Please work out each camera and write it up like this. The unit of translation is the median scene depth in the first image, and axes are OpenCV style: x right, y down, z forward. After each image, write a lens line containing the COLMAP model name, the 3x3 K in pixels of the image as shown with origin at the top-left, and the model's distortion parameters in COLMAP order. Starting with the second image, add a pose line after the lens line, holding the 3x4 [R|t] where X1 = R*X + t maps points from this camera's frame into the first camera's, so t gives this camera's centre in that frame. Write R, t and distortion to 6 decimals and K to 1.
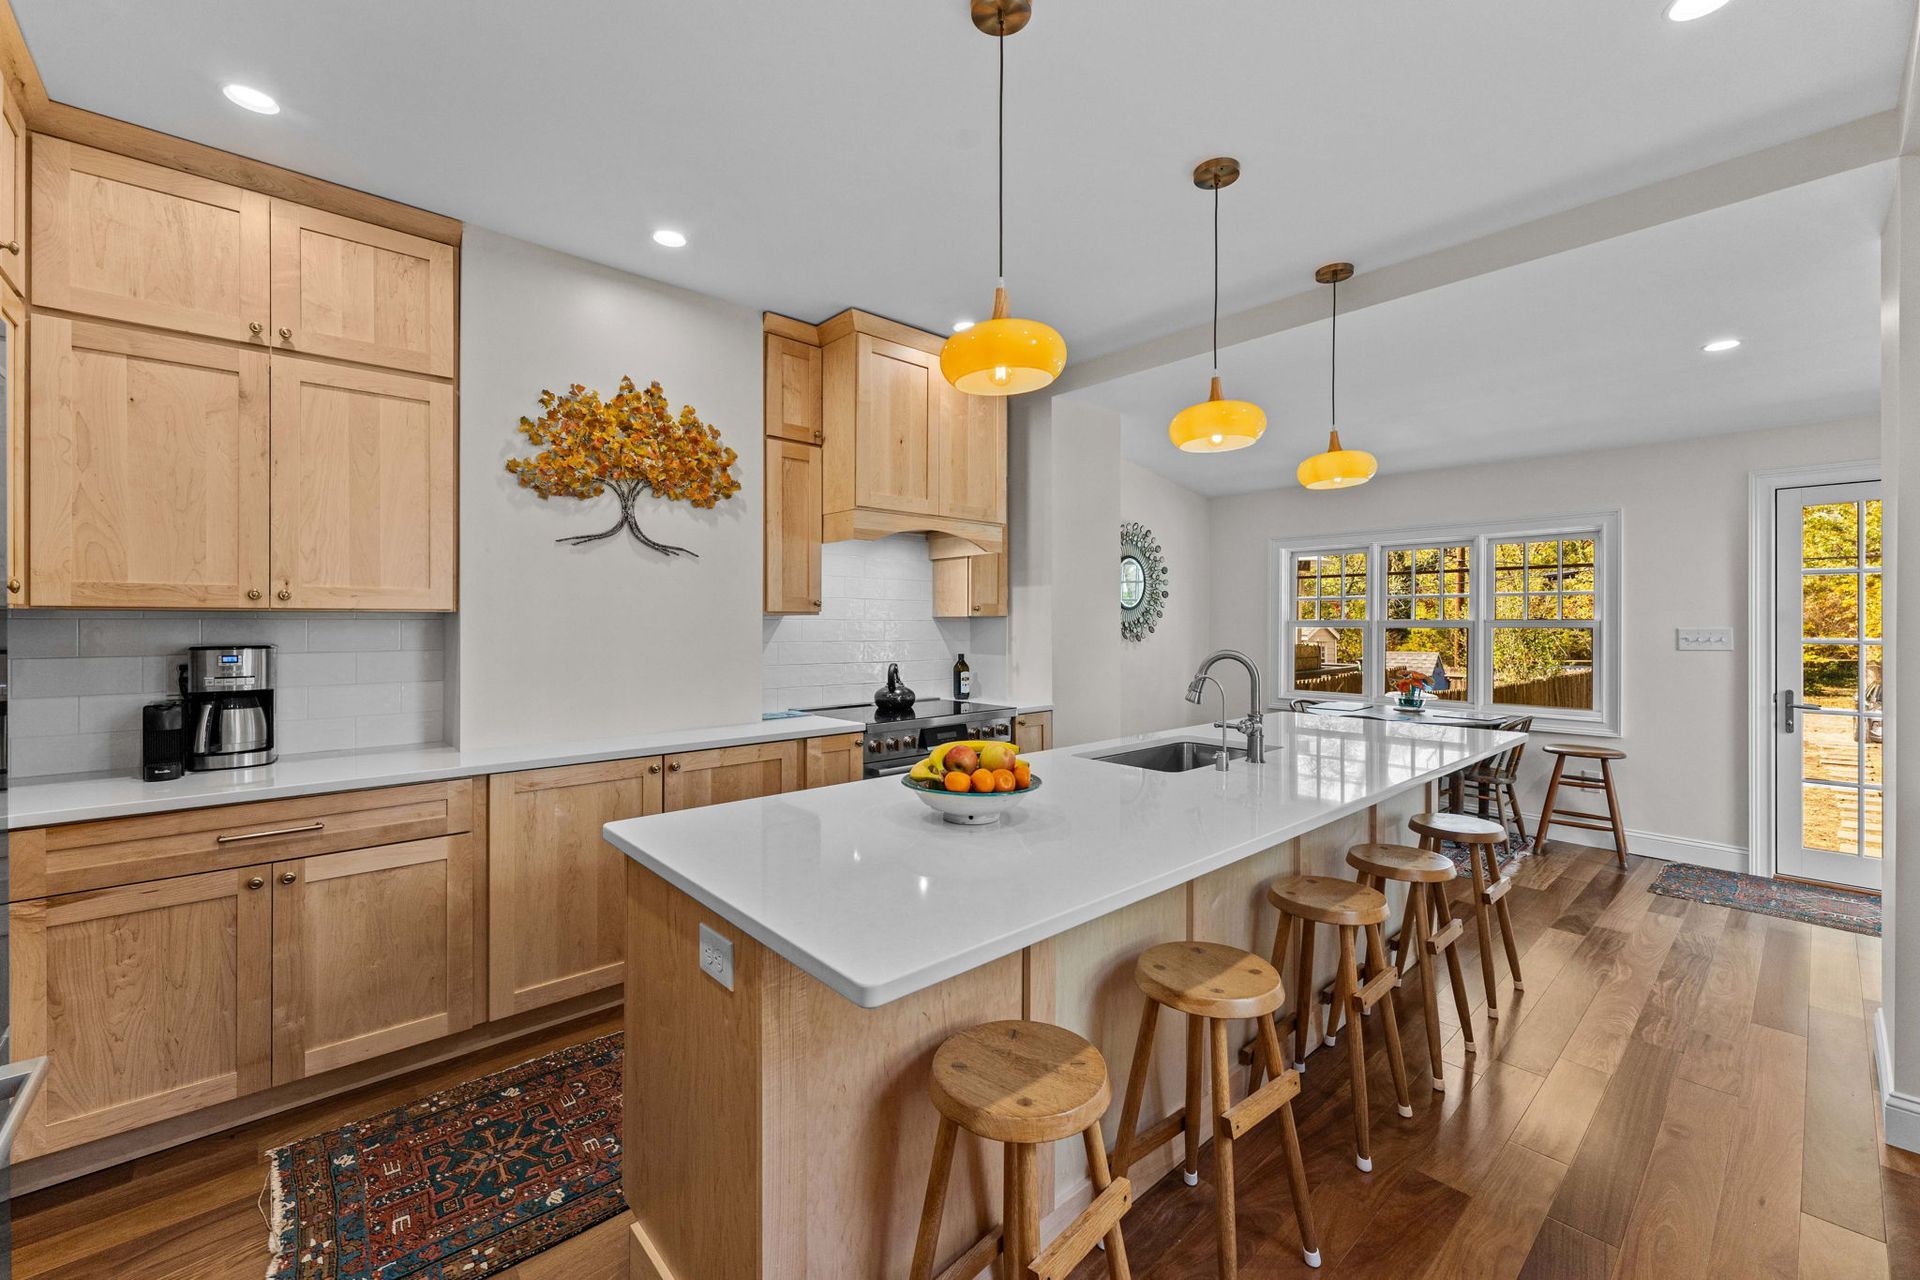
lens RADIAL K [[774.3, 0, 960.5], [0, 774.3, 626.2], [0, 0, 1]] dist [-0.000134, -0.000364]
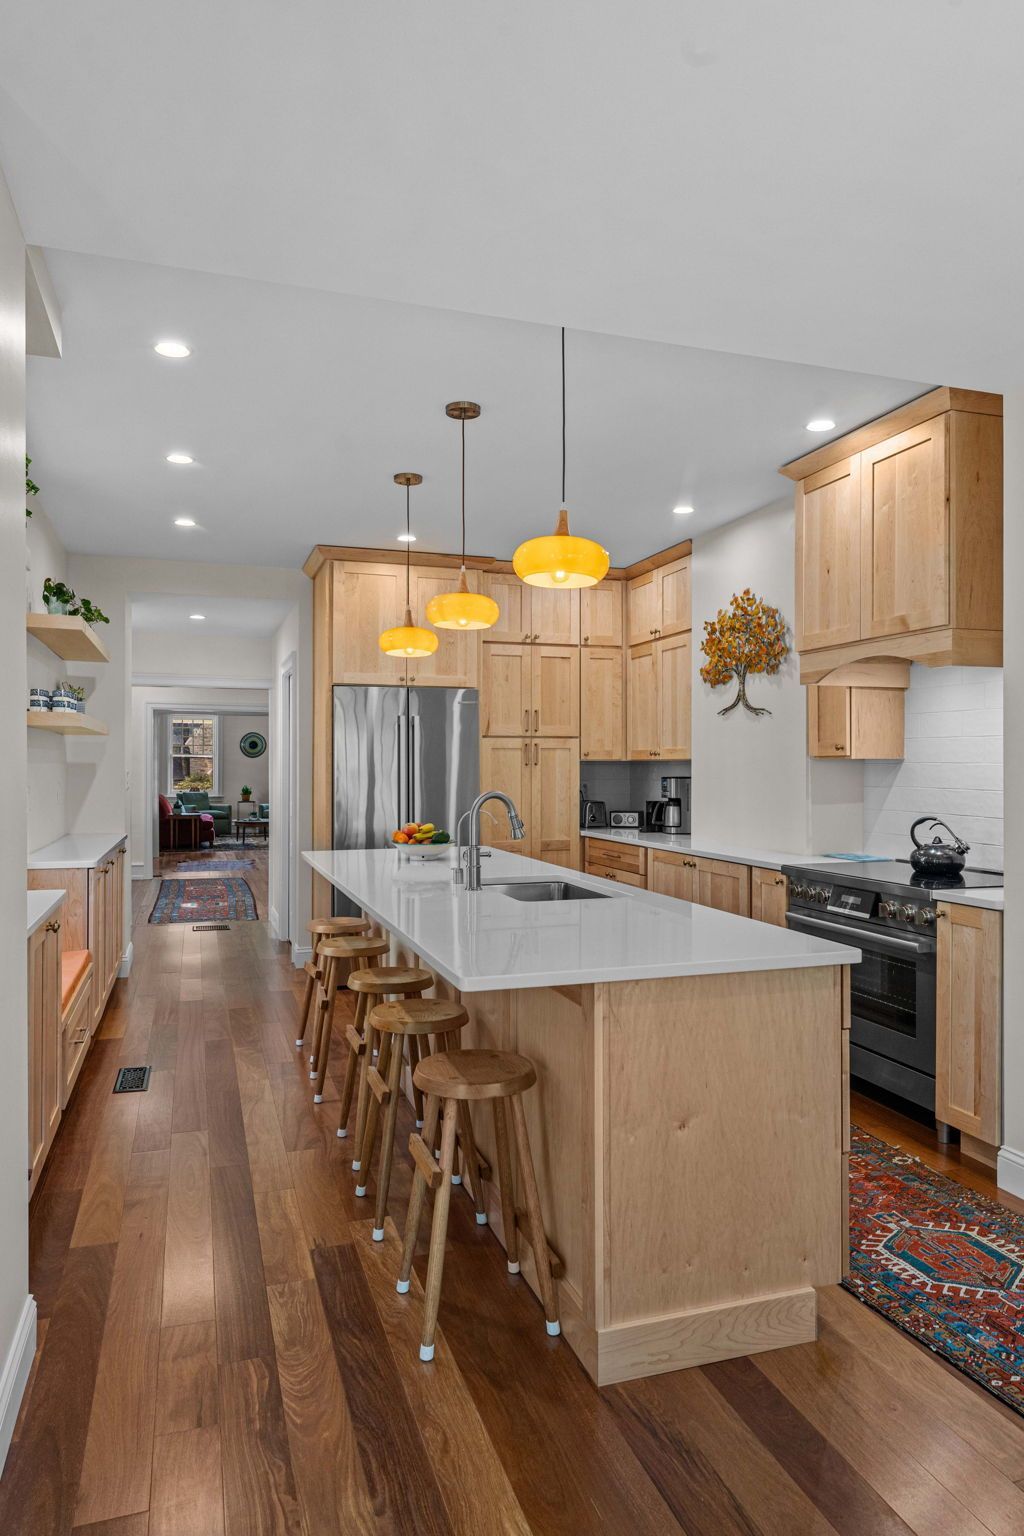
lens RADIAL K [[982.4, 0, 509.8], [0, 982.4, 766.4], [0, 0, 1]] dist [-0.003156, 0.000004]
pose [[-0.409242, 0.000566, -0.912426, 1.419350], [-0.005064, 0.999983, 0.002892, -0.007572], [0.912412, 0.005804, -0.409232, 1.396166]]
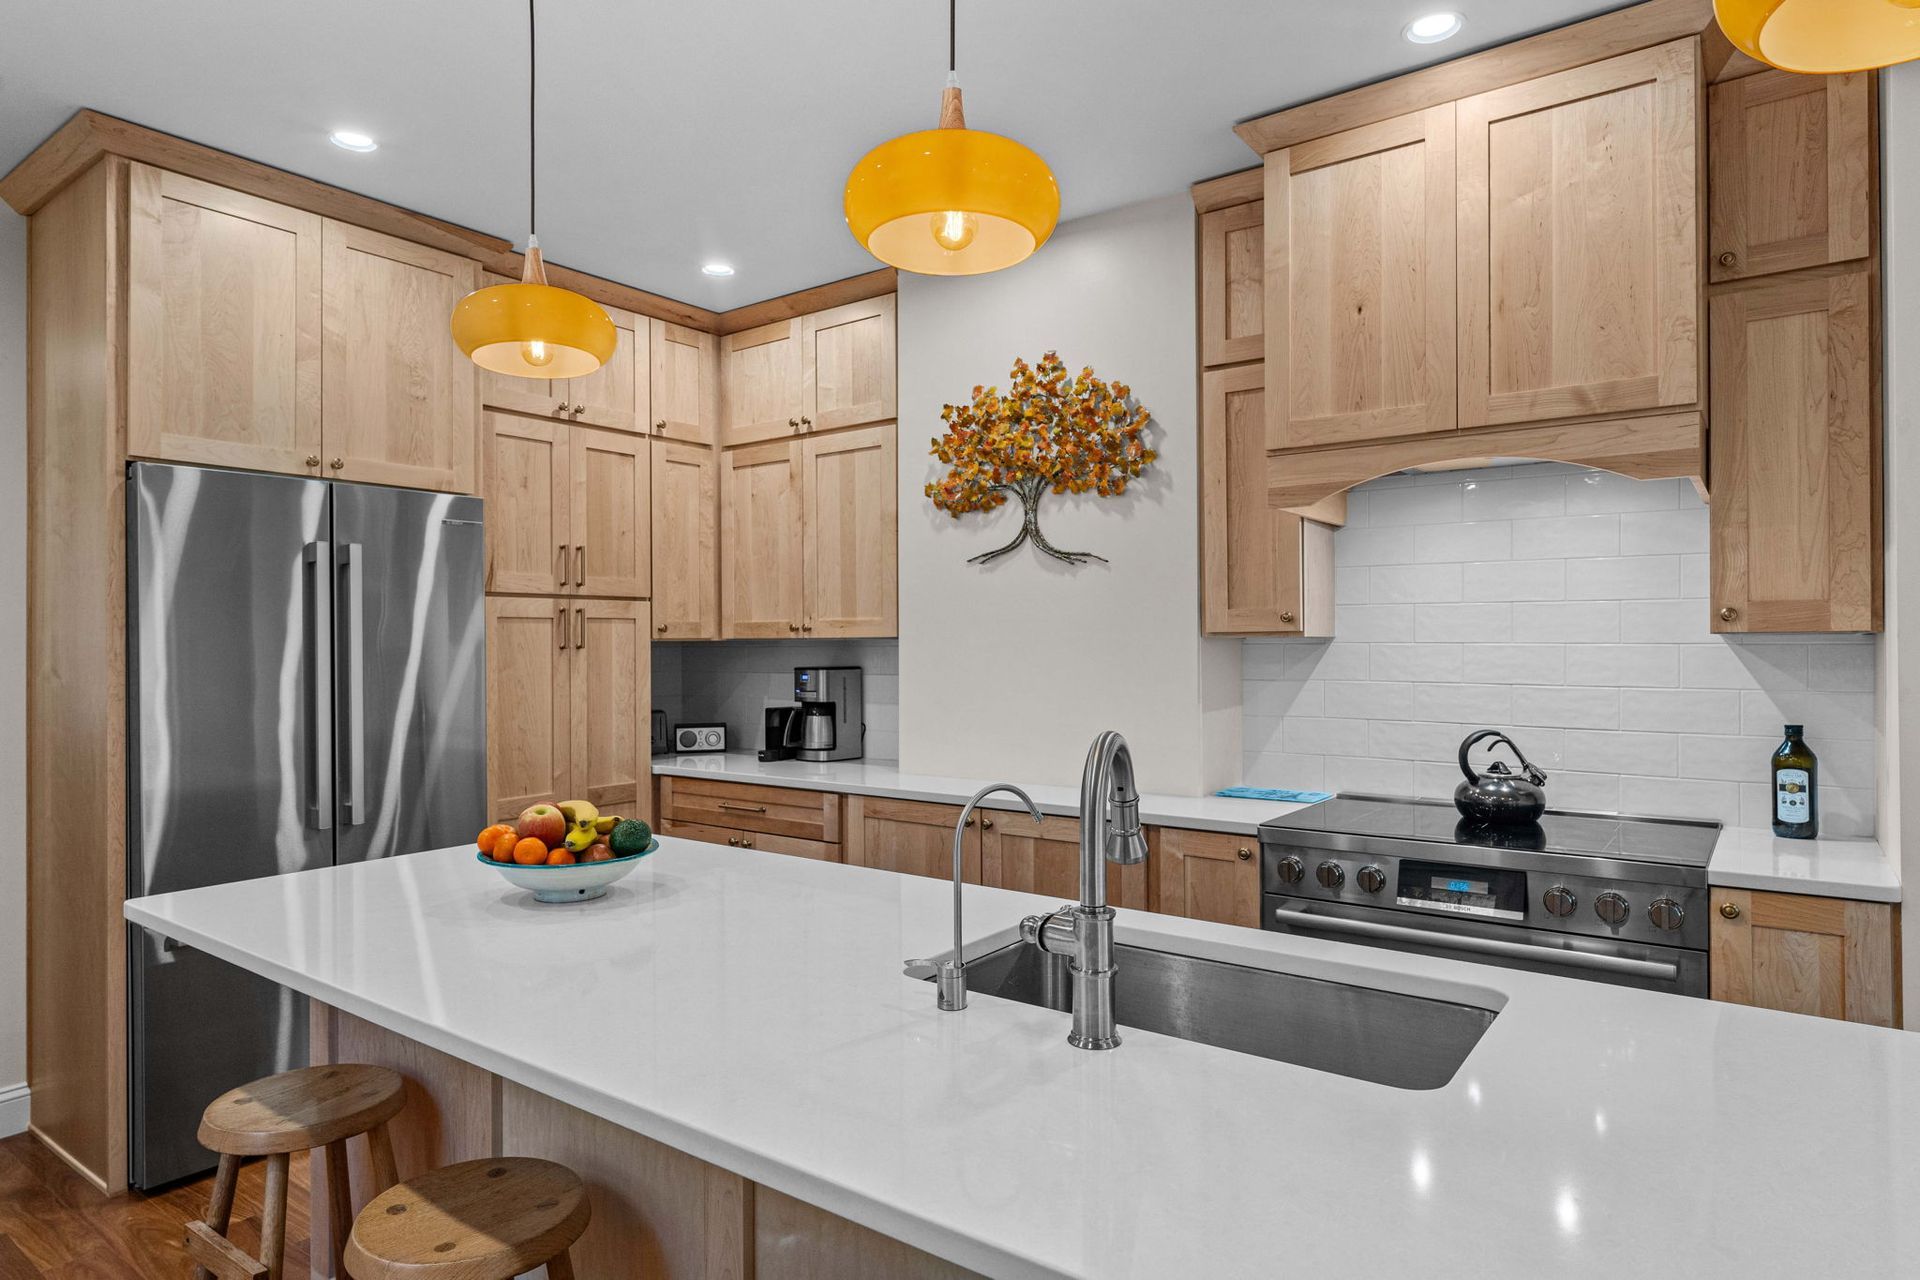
lens RADIAL K [[1100.1, 0, 960.0], [0, 1100.1, 640.0], [0, 0, 1]] dist [-0.001430, -0.001839]
pose [[0.196315, -0.003616, -0.980534, 0.749746], [0.000535, 0.999993, -0.003581, -0.010965], [0.980541, 0.000179, 0.196315, 0.716791]]
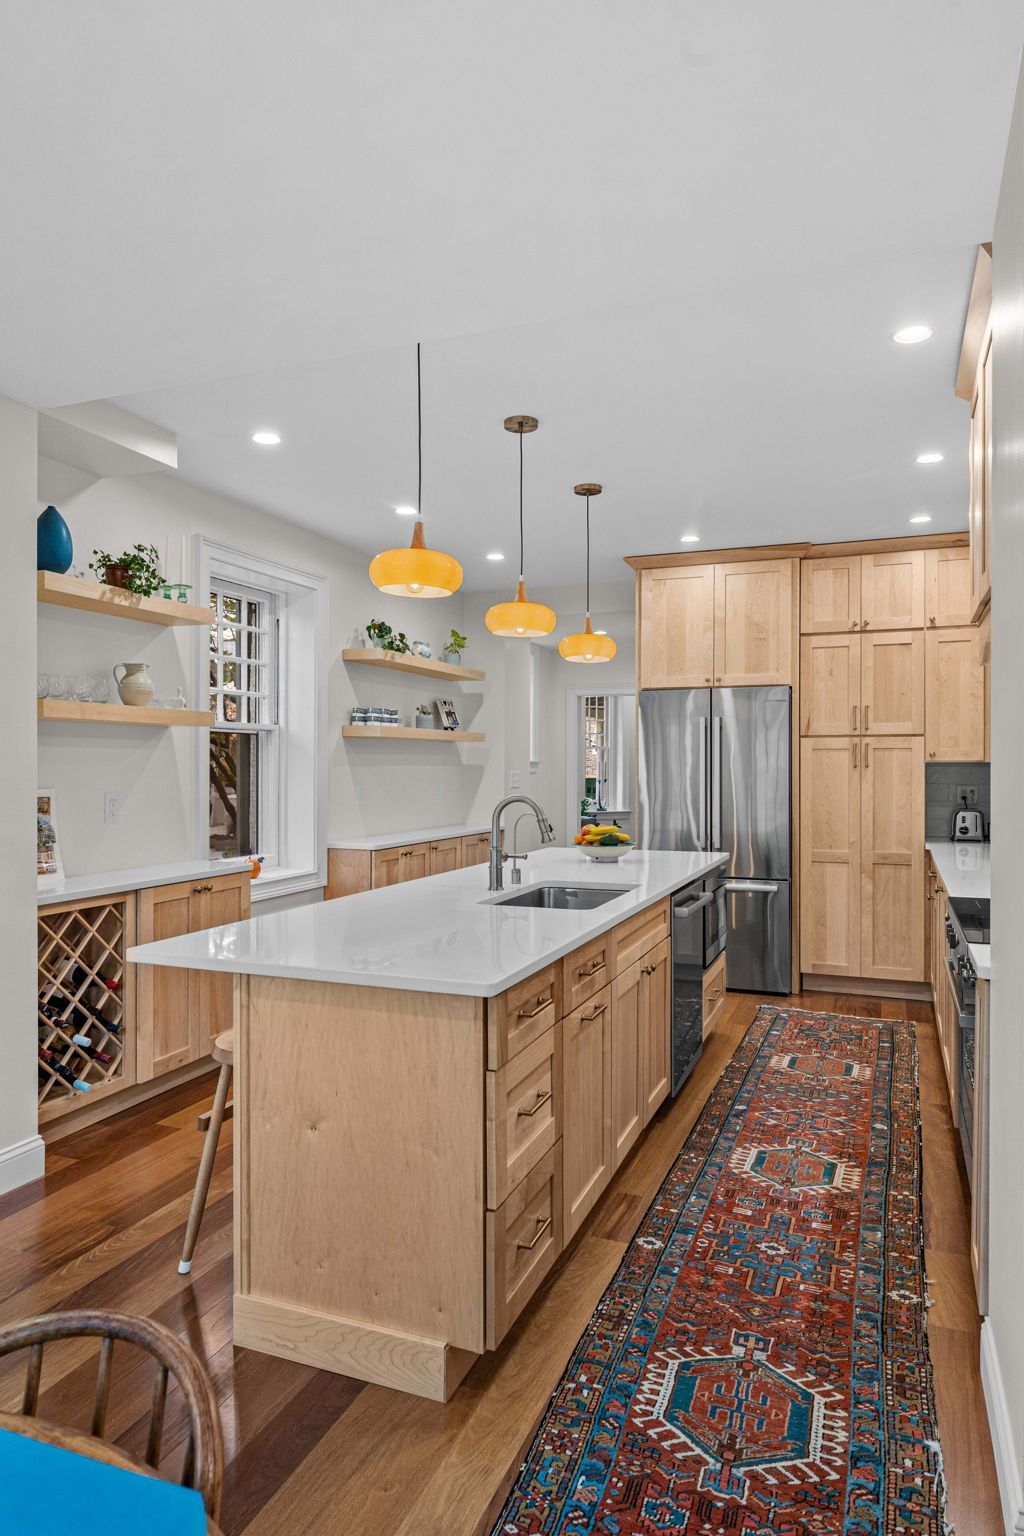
lens RADIAL K [[951.2, 0, 508.2], [0, 951.2, 766.0], [0, 0, 1]] dist [-0.001826, -0.003362]
pose [[-0.898790, 0.000268, -0.438379, 0.846099], [-0.002662, 0.999978, 0.006069, -0.017223], [0.438371, 0.006622, -0.898770, 1.961192]]
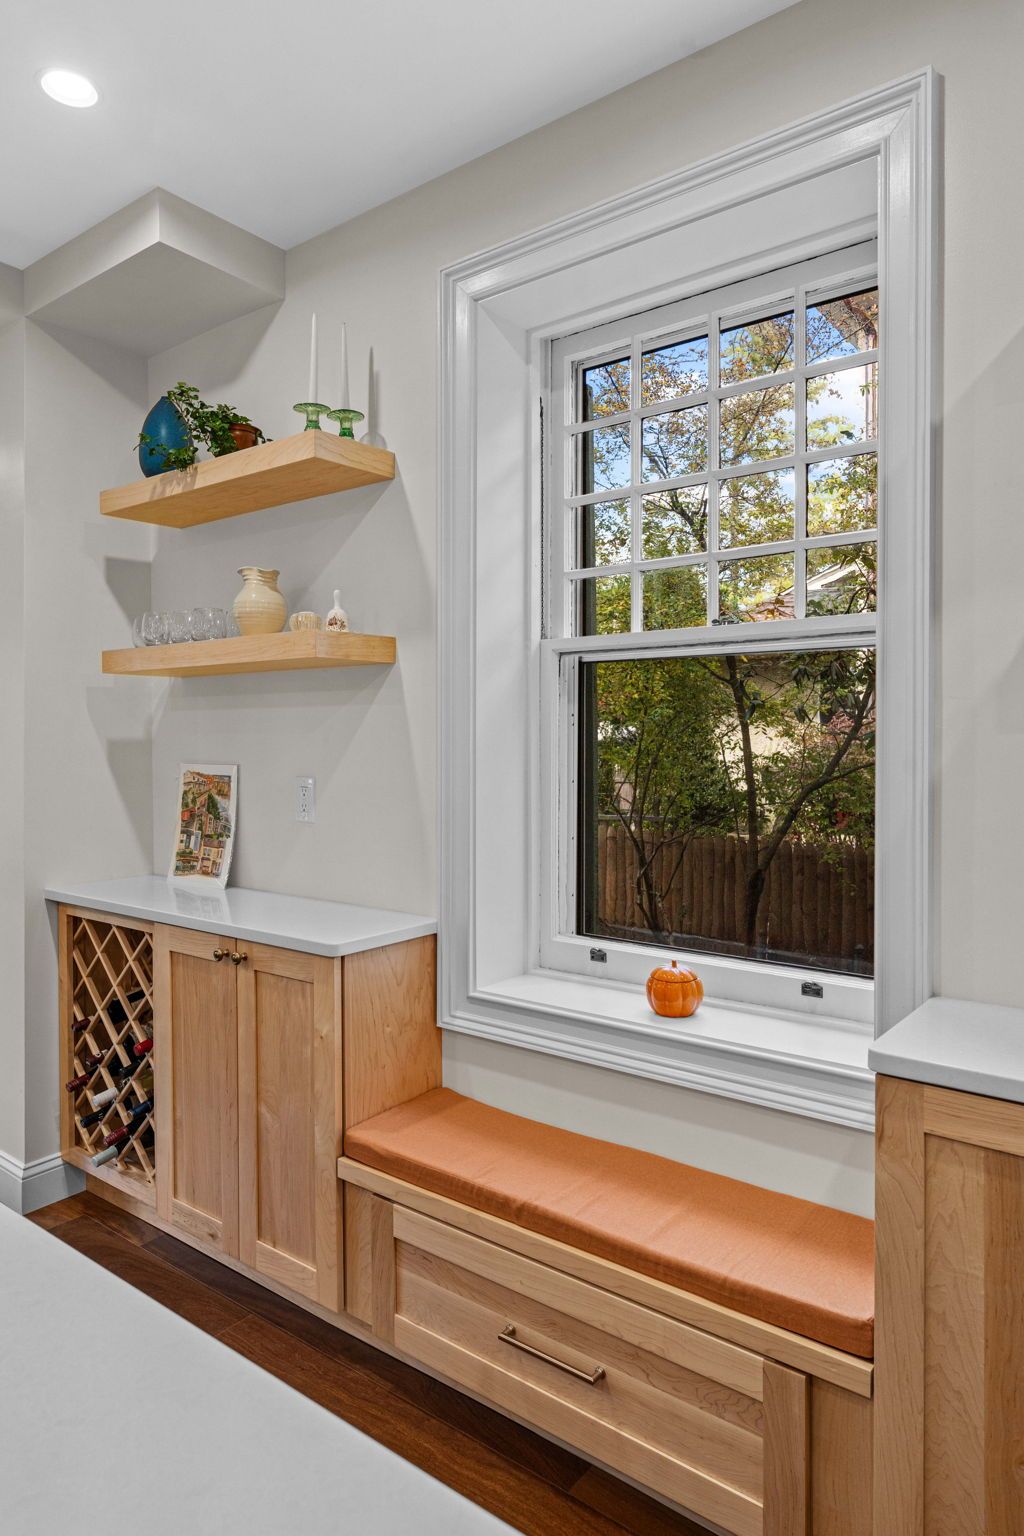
lens RADIAL K [[961.8, 0, 510.3], [0, 961.8, 738.8], [0, 0, 1]] dist [-0.000720, -0.000671]
pose [[-0.177540, -0.001417, 0.984112, -0.184404], [0.005708, 0.999981, 0.002469, -0.003561], [-0.984097, 0.006055, -0.177529, 0.402463]]
